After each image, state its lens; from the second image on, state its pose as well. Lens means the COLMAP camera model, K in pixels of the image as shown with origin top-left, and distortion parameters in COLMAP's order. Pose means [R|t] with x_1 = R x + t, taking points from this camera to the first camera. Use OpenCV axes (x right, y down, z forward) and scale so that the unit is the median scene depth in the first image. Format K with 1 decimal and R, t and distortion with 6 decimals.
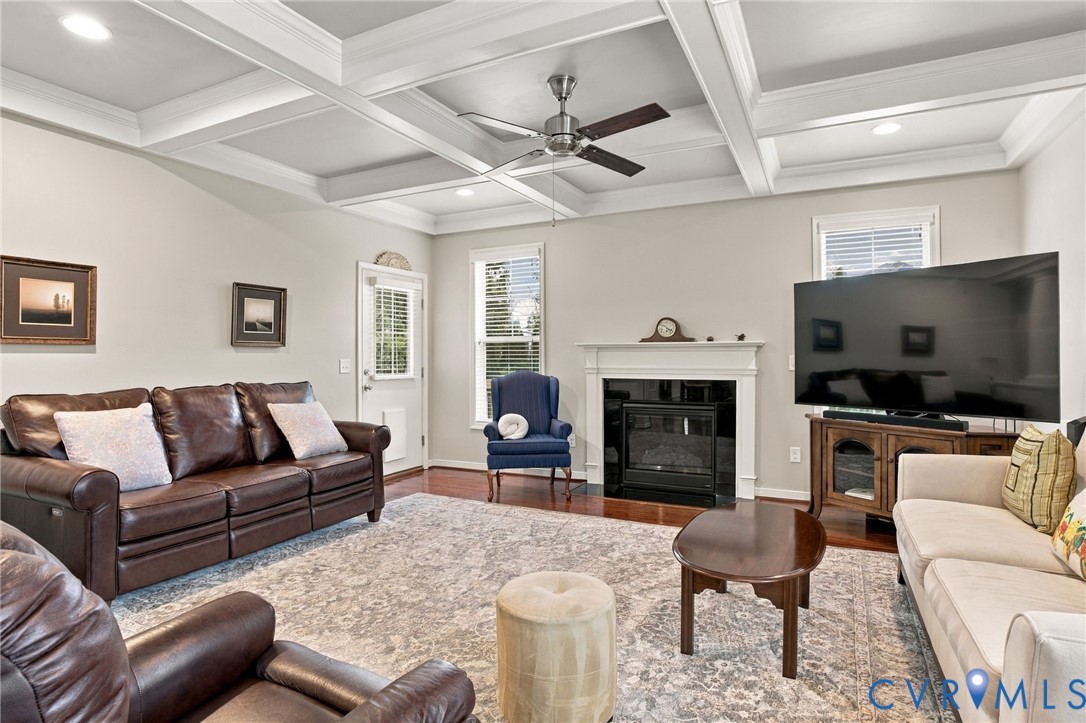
lens RADIAL K [[557.2, 0, 541.5], [0, 557.2, 358.5], [0, 0, 1]] dist [-0.000785, 0.000081]
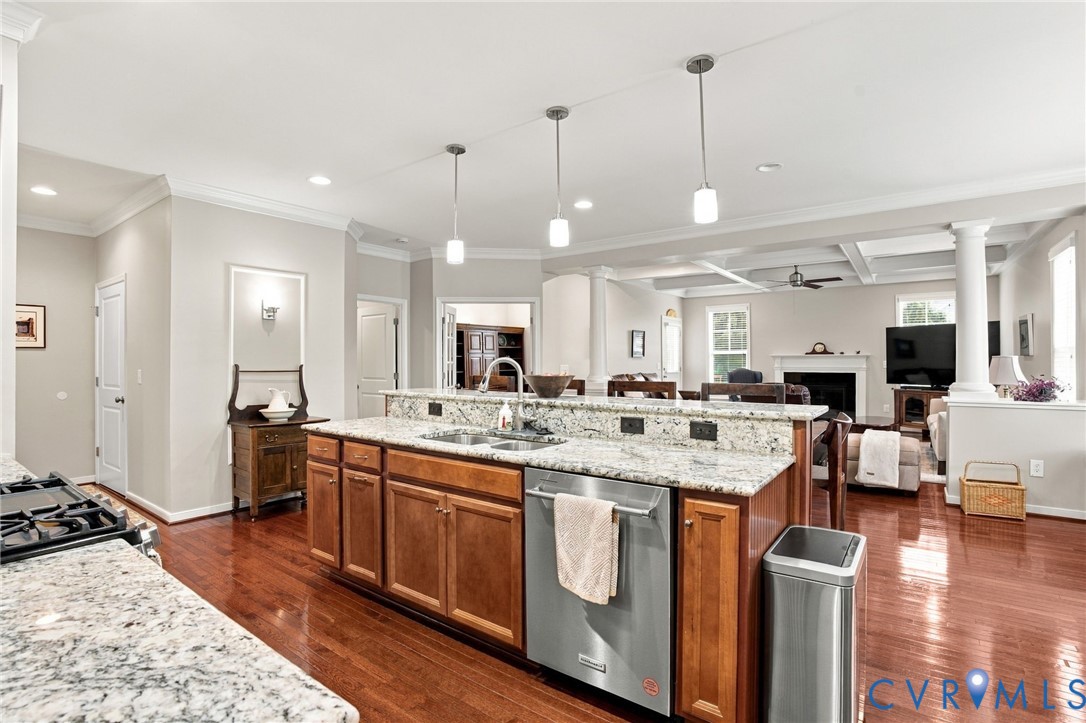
lens RADIAL K [[497.3, 0, 546.2], [0, 497.3, 360.7], [0, 0, 1]] dist [-0.018726, 0.003276]
pose [[0.986674, 0.002859, -0.162687, -0.500094], [-0.003142, 0.999994, -0.001478, -0.000494], [0.162682, 0.001969, 0.986677, -1.027453]]
